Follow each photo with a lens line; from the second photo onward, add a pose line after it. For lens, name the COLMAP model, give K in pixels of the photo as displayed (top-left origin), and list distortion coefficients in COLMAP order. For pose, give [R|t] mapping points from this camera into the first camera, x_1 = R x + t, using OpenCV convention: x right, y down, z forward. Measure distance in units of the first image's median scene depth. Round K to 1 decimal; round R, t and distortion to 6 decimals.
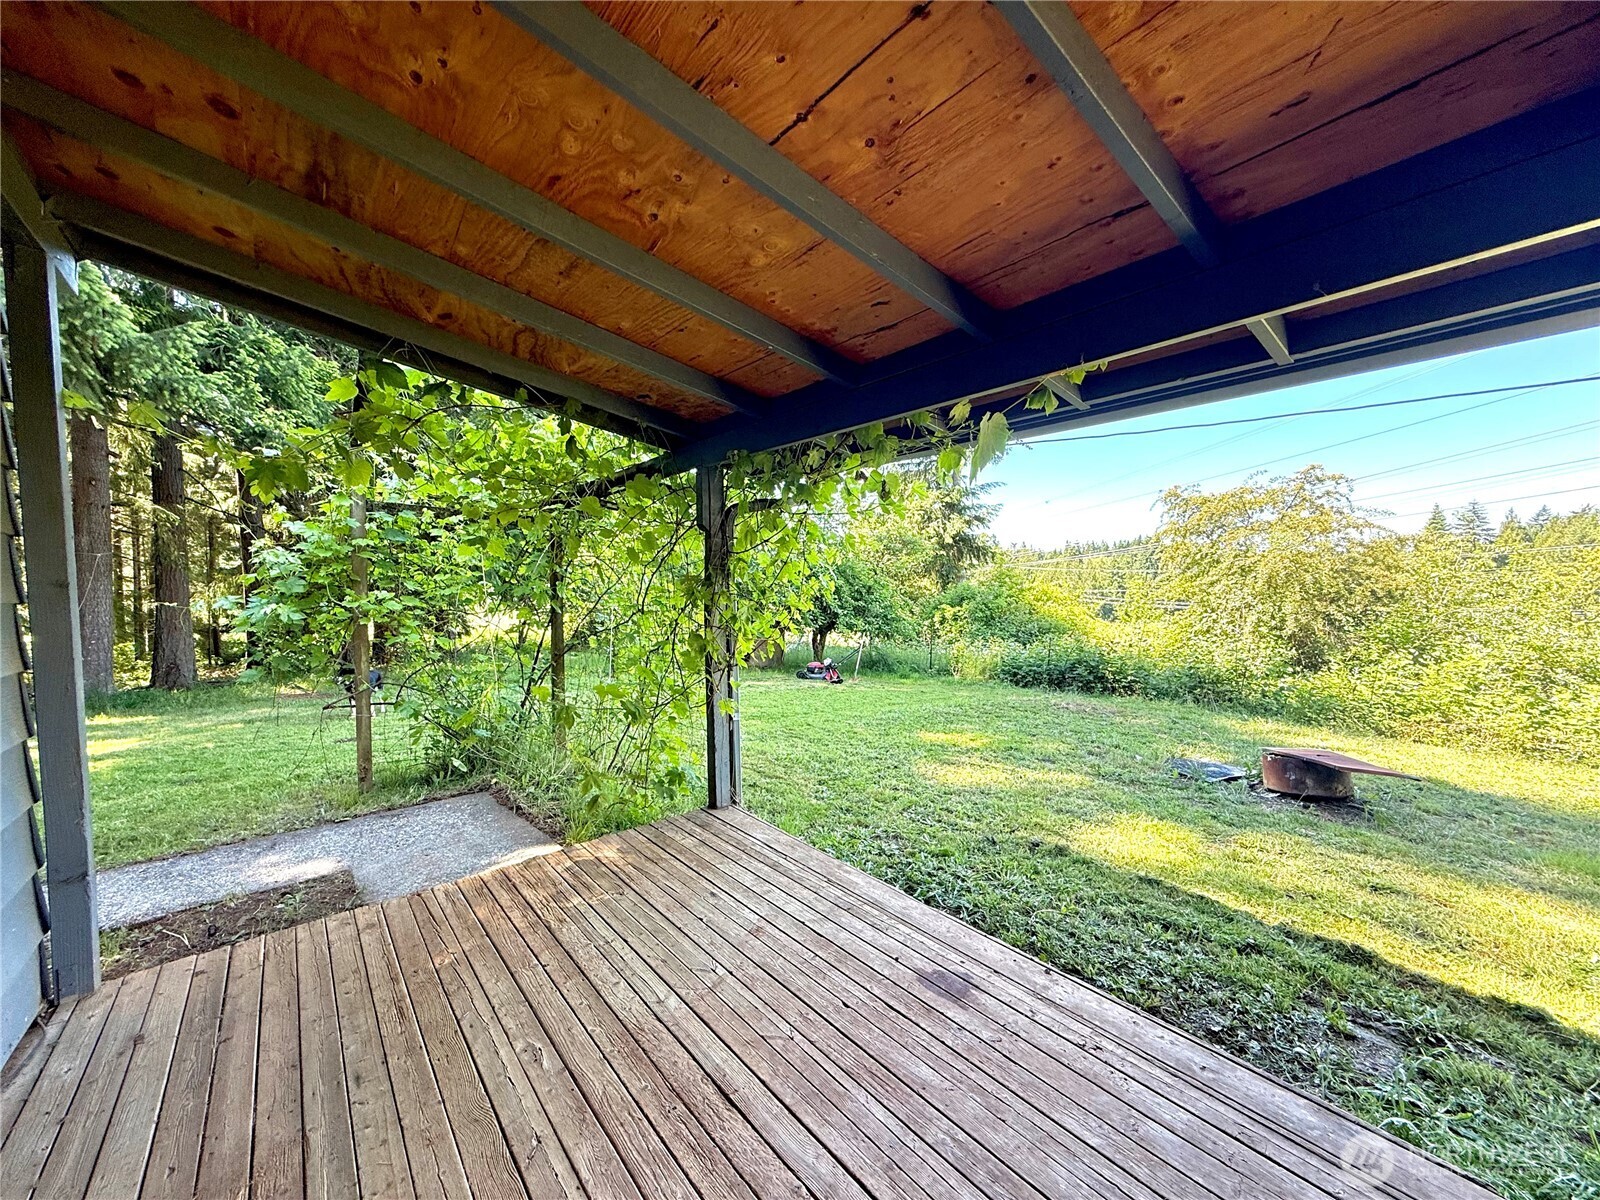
lens RADIAL K [[636.3, 0, 793.2], [0, 636.3, 610.0], [0, 0, 1]] dist [-0.002098, 0.001098]
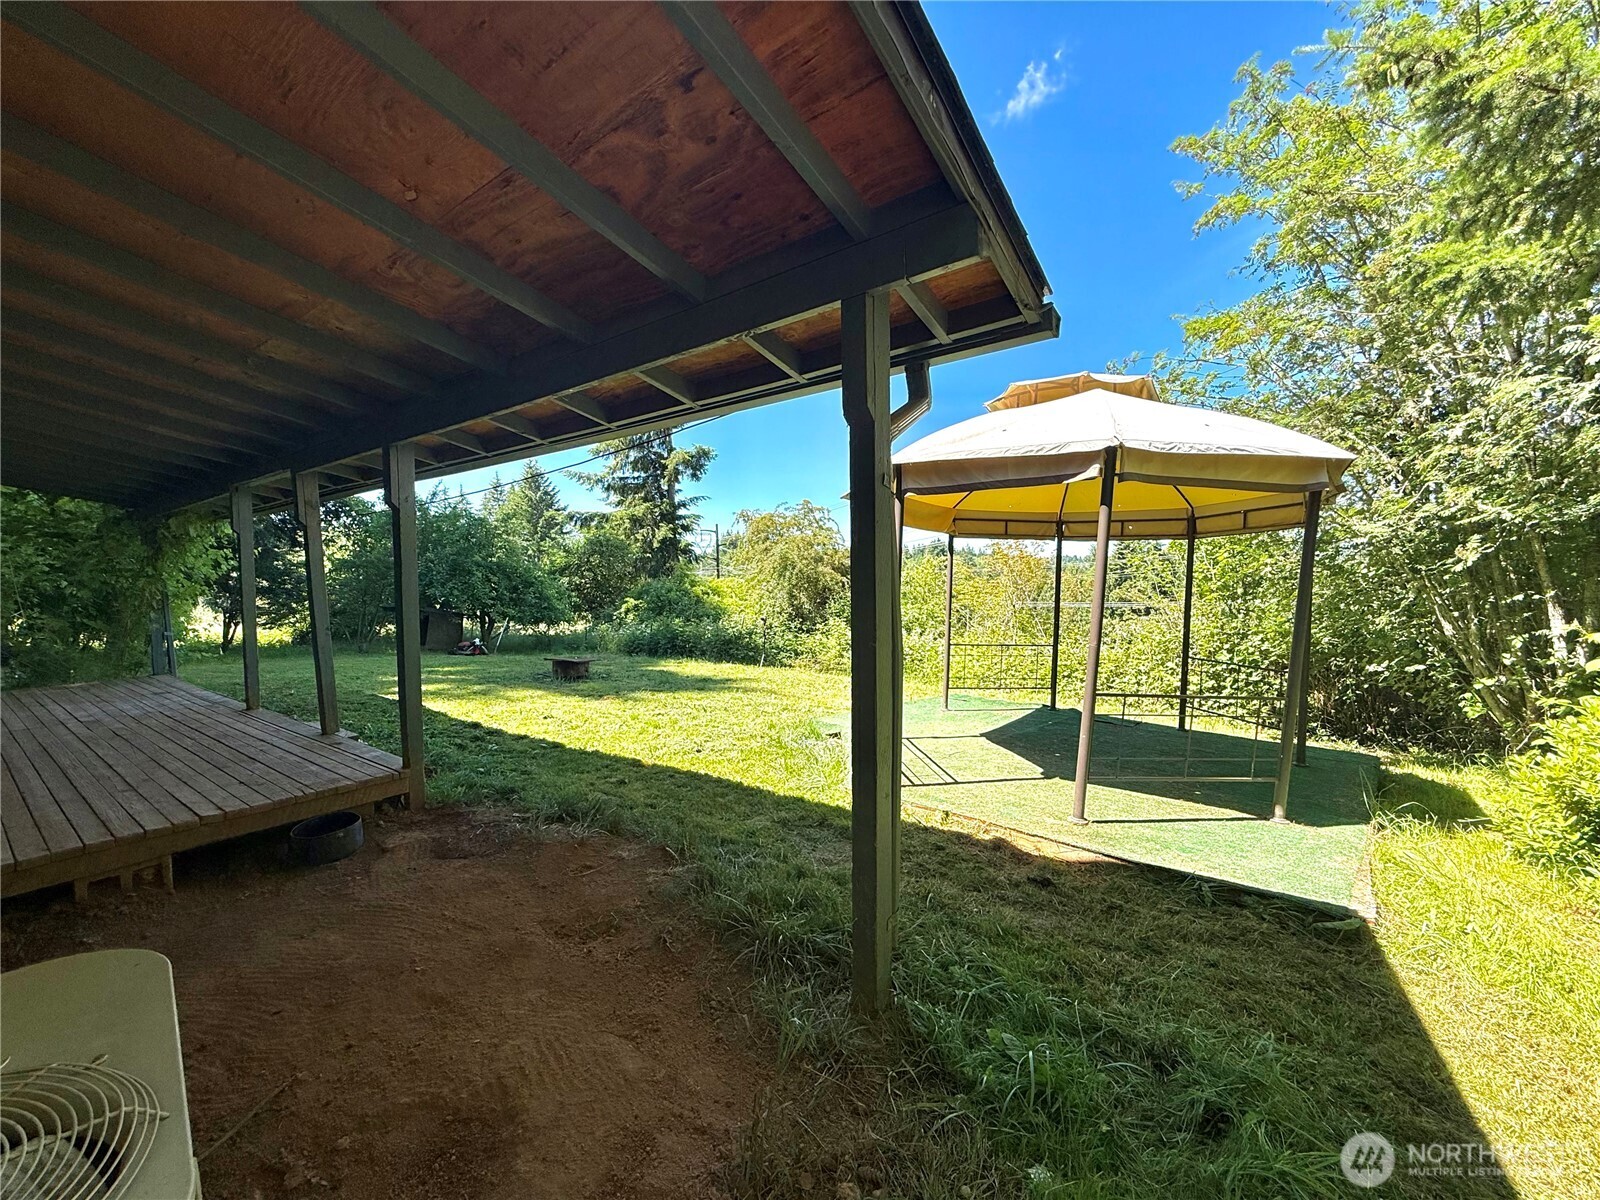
lens RADIAL K [[636.3, 0, 795.3], [0, 636.3, 602.4], [0, 0, 1]] dist [-0.002098, 0.001098]
pose [[0.964062, -0.010854, 0.265457, 0.180229], [0.013911, 0.999857, -0.009636, 0.013737], [-0.265315, 0.012983, 0.964074, -0.213019]]
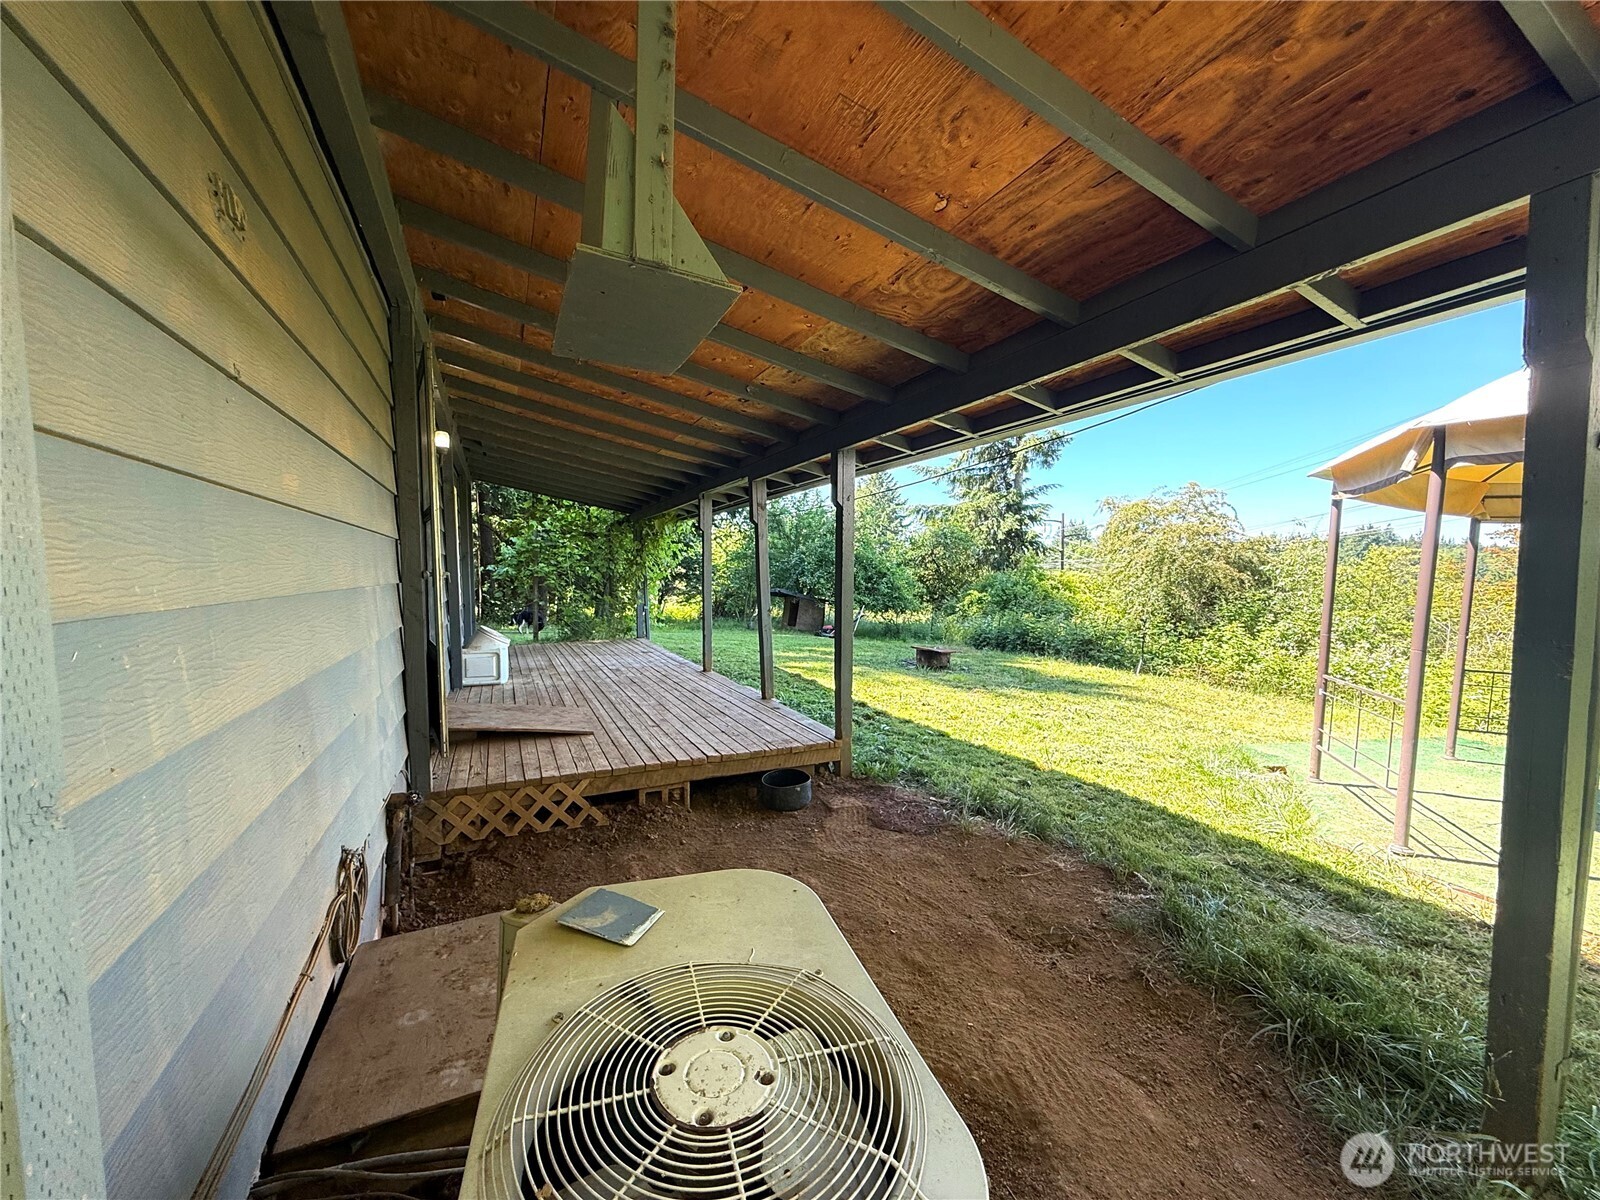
lens RADIAL K [[636.3, 0, 795.6], [0, 636.3, 602.1], [0, 0, 1]] dist [-0.002098, 0.001098]
pose [[0.971094, 0.027277, -0.237134, 0.161469], [-0.026670, 0.999628, 0.005770, 0.013357], [0.237203, 0.000721, 0.971460, -0.210045]]
